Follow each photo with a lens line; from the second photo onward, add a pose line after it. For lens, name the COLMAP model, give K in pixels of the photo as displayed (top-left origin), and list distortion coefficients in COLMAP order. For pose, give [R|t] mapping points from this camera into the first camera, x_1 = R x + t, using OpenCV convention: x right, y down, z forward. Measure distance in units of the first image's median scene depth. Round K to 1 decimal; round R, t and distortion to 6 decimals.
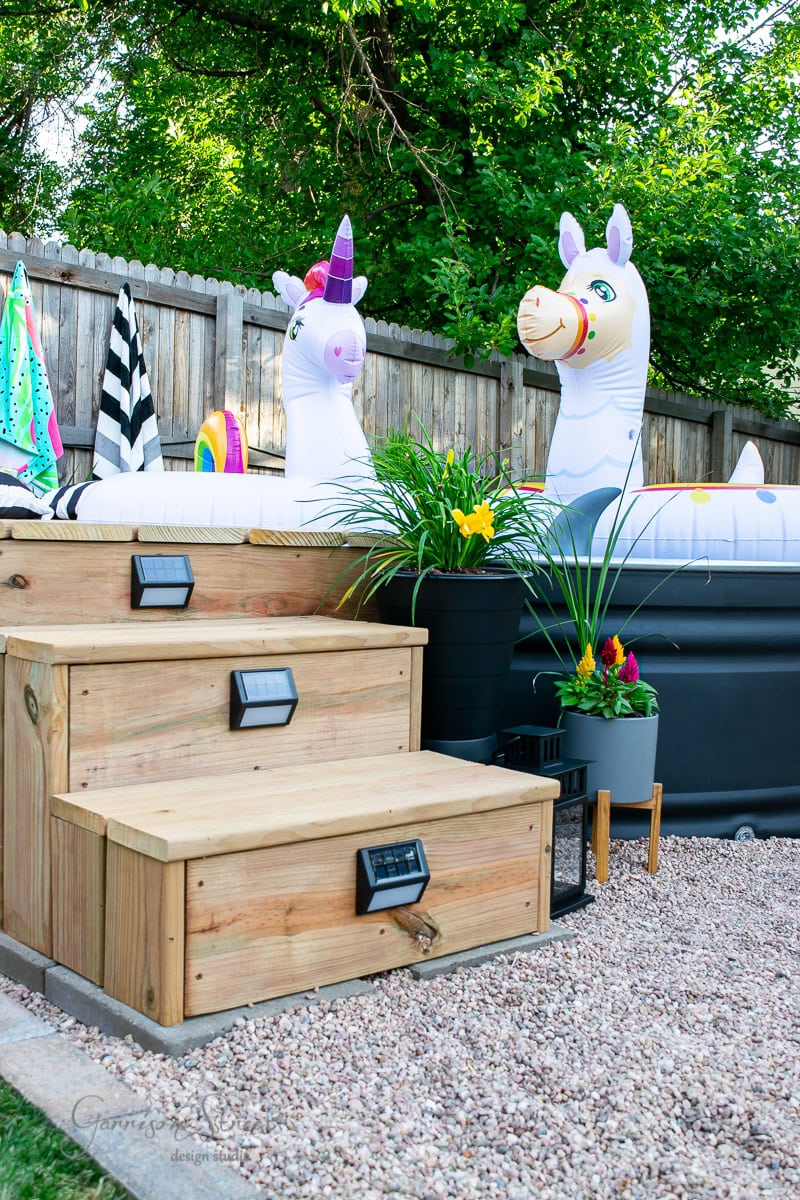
lens RADIAL K [[1303.2, 0, 400.0], [0, 1303.2, 600.0], [0, 0, 1]] dist [-0.077357, 0.029741]
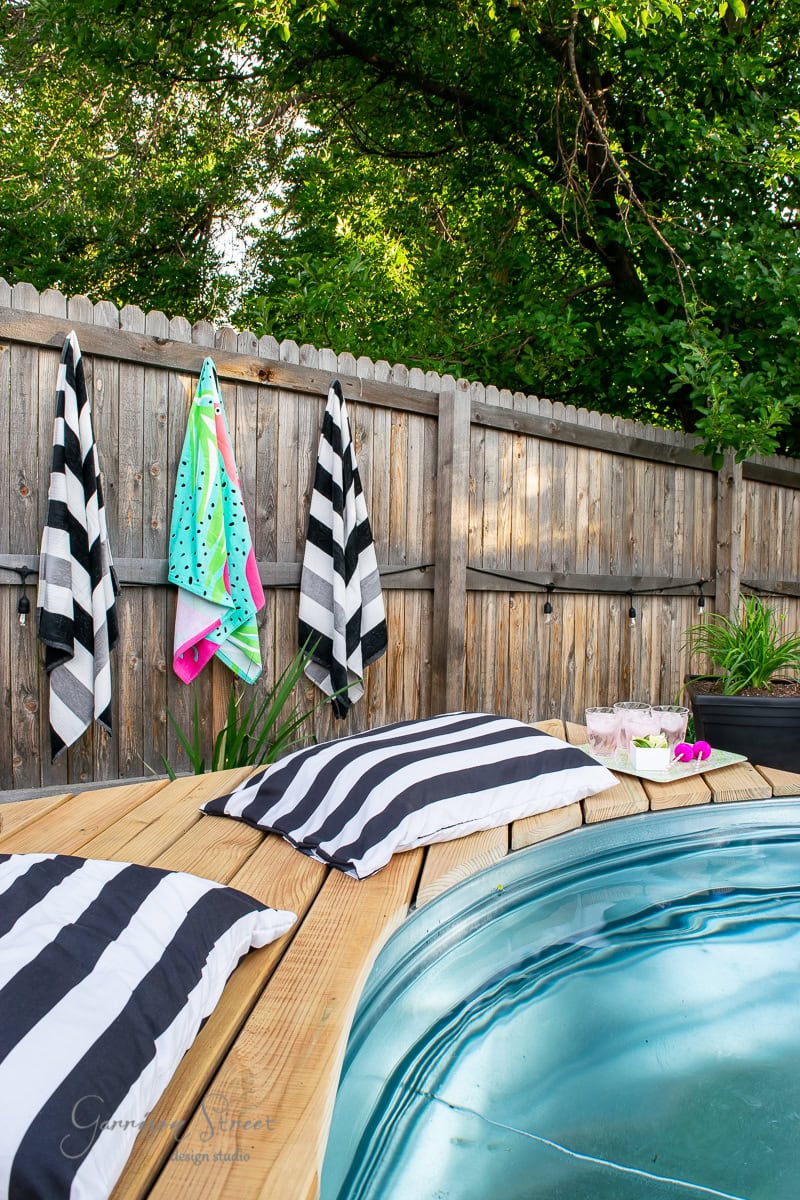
lens RADIAL K [[952.8, 0, 400.5], [0, 952.8, 611.6], [0, 0, 1]] dist [-0.104575, 0.004459]
pose [[0.996765, -0.003463, -0.080301, -0.127289], [0.005143, 0.999772, 0.020725, -0.115105], [0.080211, -0.021071, 0.996555, 0.417818]]
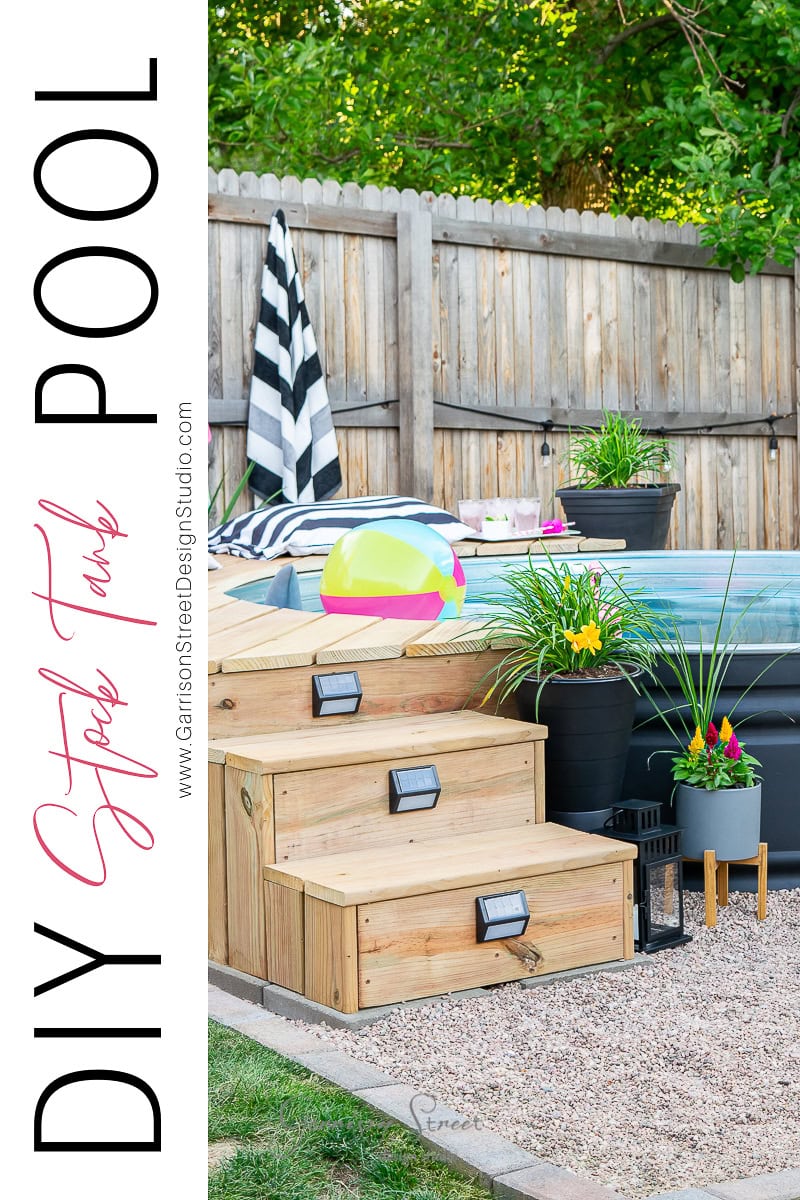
lens RADIAL K [[2308.4, 0, 637.9], [0, 2308.4, 598.8], [0, 0, 1]] dist [-0.000497, 0.105423]
pose [[0.998000, -0.028776, -0.056287, 0.077418], [0.031067, 0.998706, 0.040263, -0.061180], [0.055056, -0.041932, 0.997602, -0.395775]]
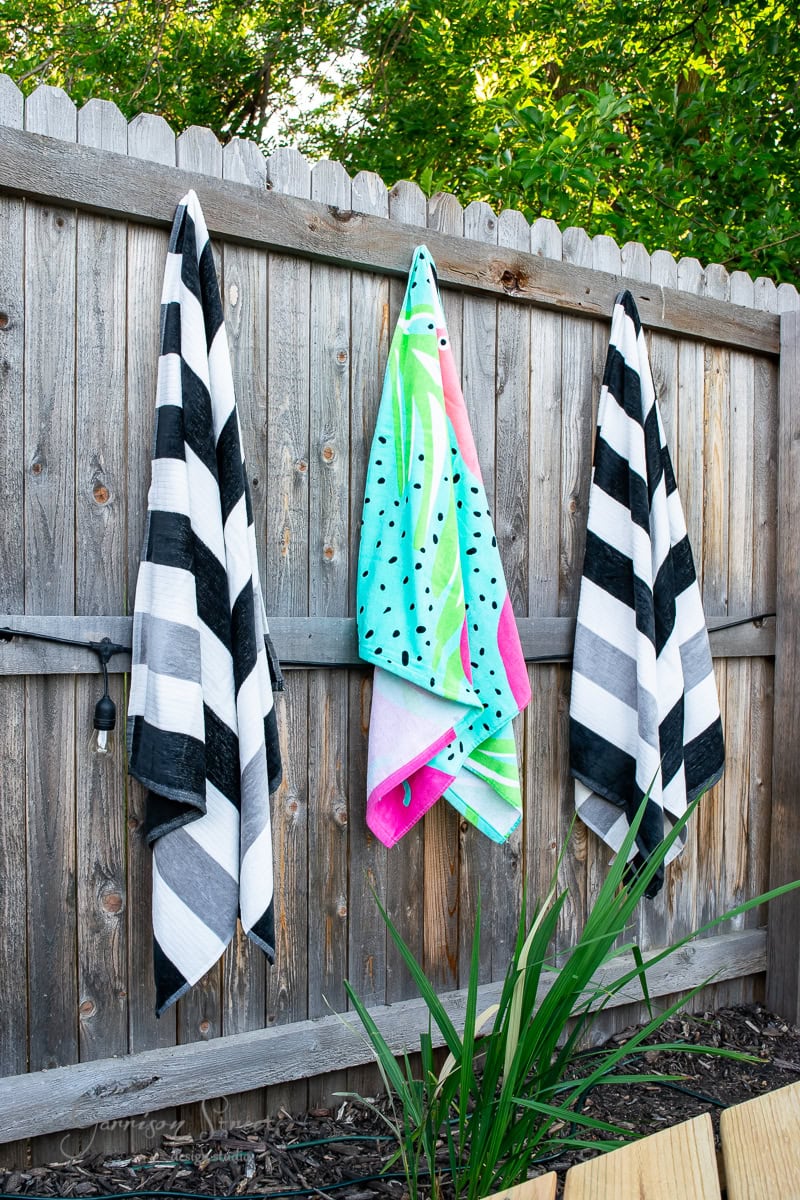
lens RADIAL K [[1303.2, 0, 400.0], [0, 1303.2, 600.0], [0, 0, 1]] dist [-0.077357, 0.029741]
pose [[0.989547, -0.019169, -0.142932, -0.232199], [0.016594, 0.999678, -0.019185, -0.132099], [0.143254, 0.016613, 0.989547, 0.551653]]
